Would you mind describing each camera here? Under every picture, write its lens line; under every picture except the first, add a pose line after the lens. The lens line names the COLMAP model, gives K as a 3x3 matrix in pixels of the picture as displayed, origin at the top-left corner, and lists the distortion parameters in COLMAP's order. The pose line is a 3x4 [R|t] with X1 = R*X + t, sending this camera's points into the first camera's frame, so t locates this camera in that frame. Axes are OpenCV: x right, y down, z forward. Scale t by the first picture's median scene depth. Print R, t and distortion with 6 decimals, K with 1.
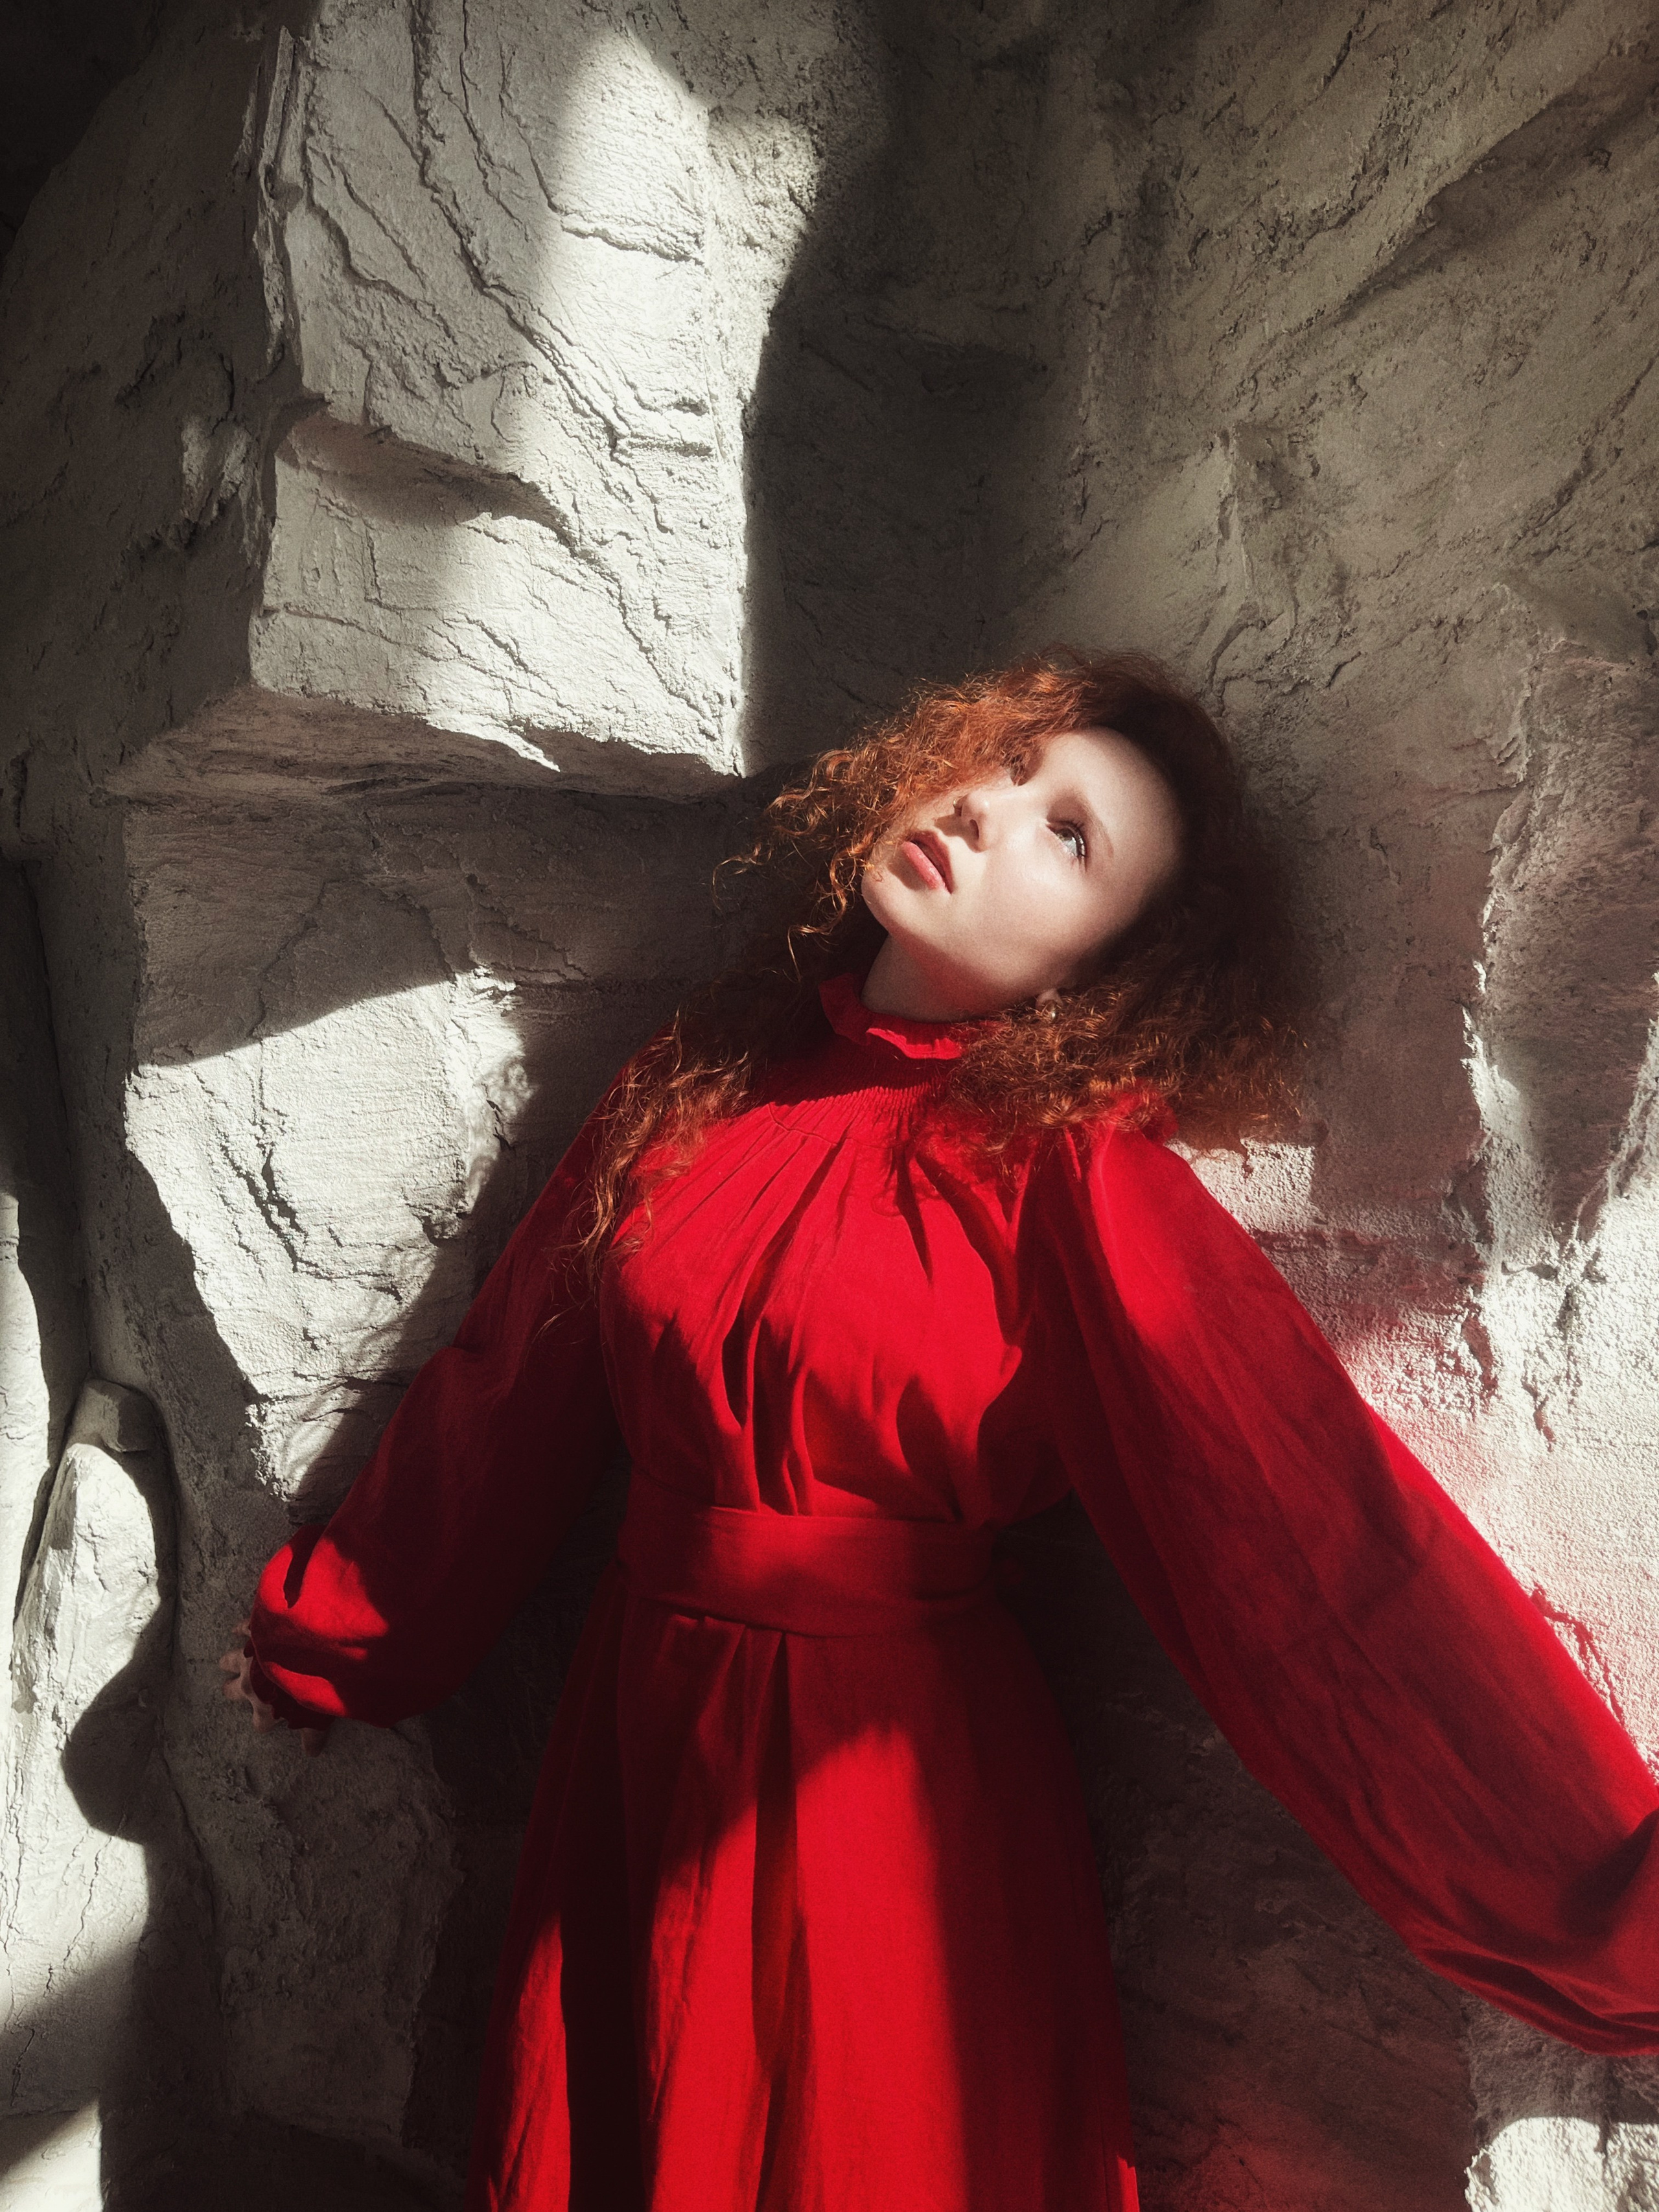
lens RADIAL K [[1677.2, 0, 833.7], [0, 1677.2, 1107.0], [0, 0, 1]] dist [0.025328, -0.030418]
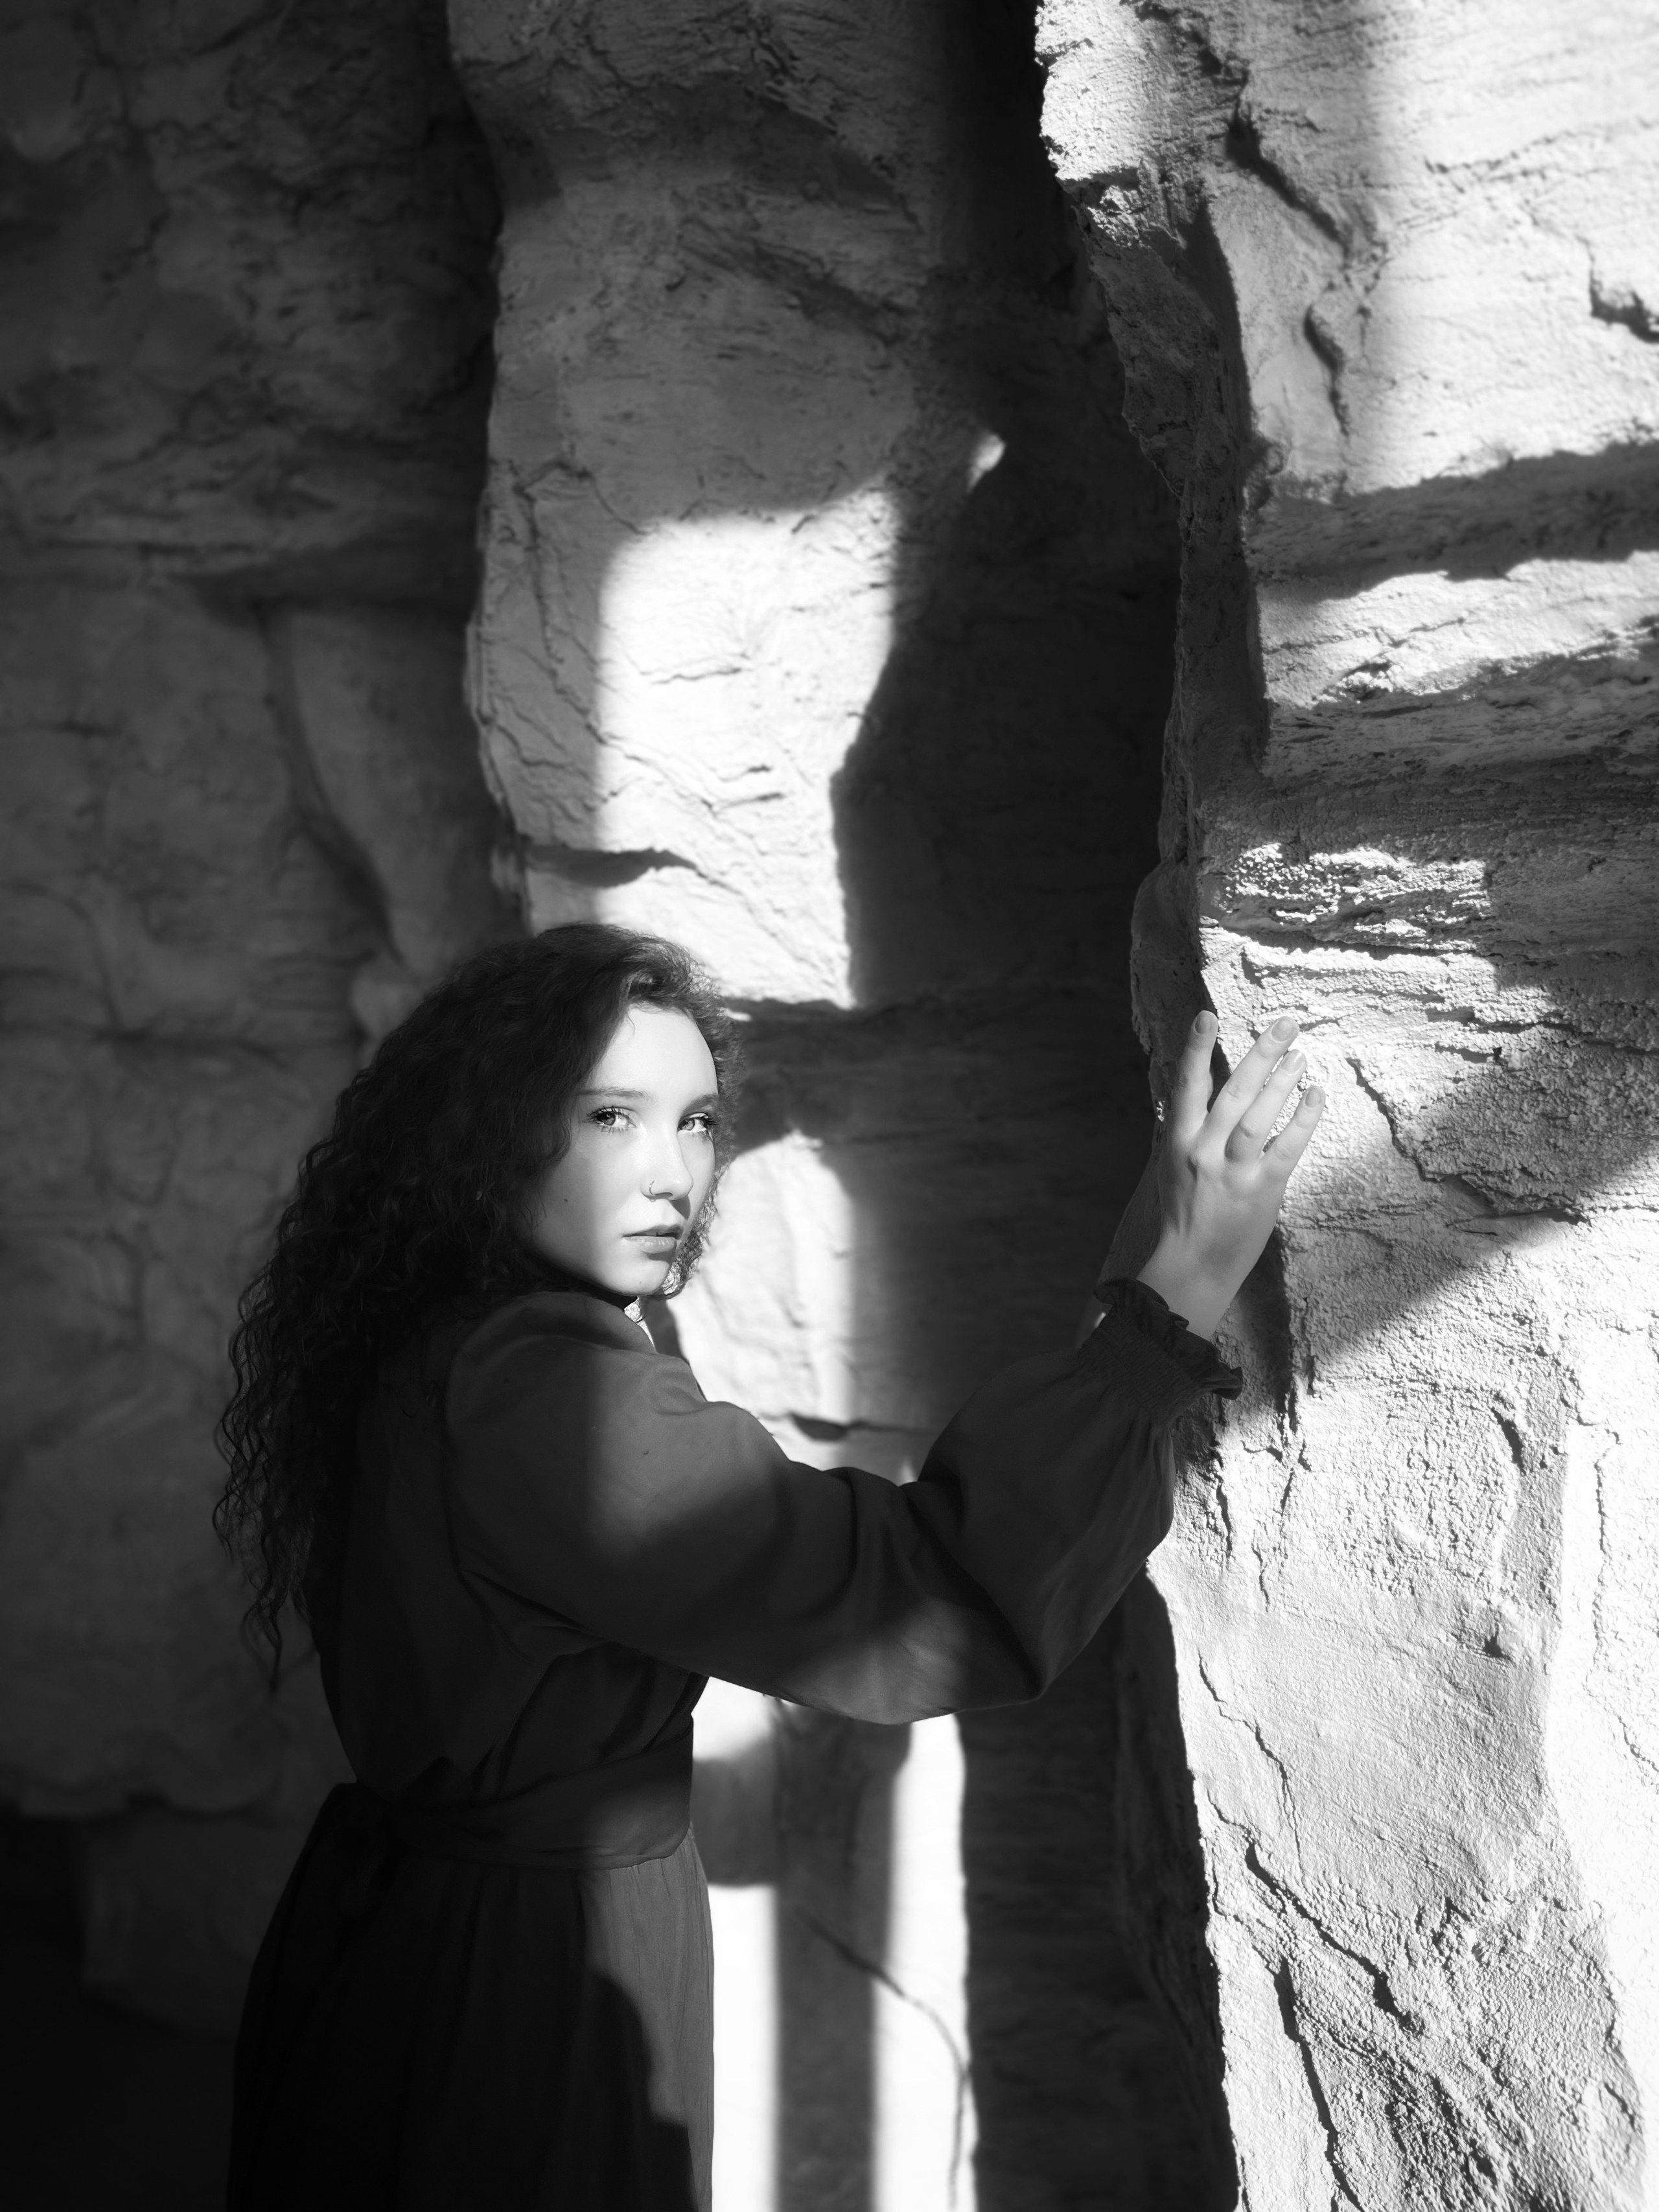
lens RADIAL K [[1677.2, 0, 829.2], [0, 1677.2, 1109.3], [0, 0, 1]] dist [0.025328, -0.030418]
pose [[0.758644, -0.030055, -0.650811, 0.822924], [0.067993, 0.997133, 0.033210, -0.169363], [0.647947, -0.069445, 0.758513, -0.039400]]
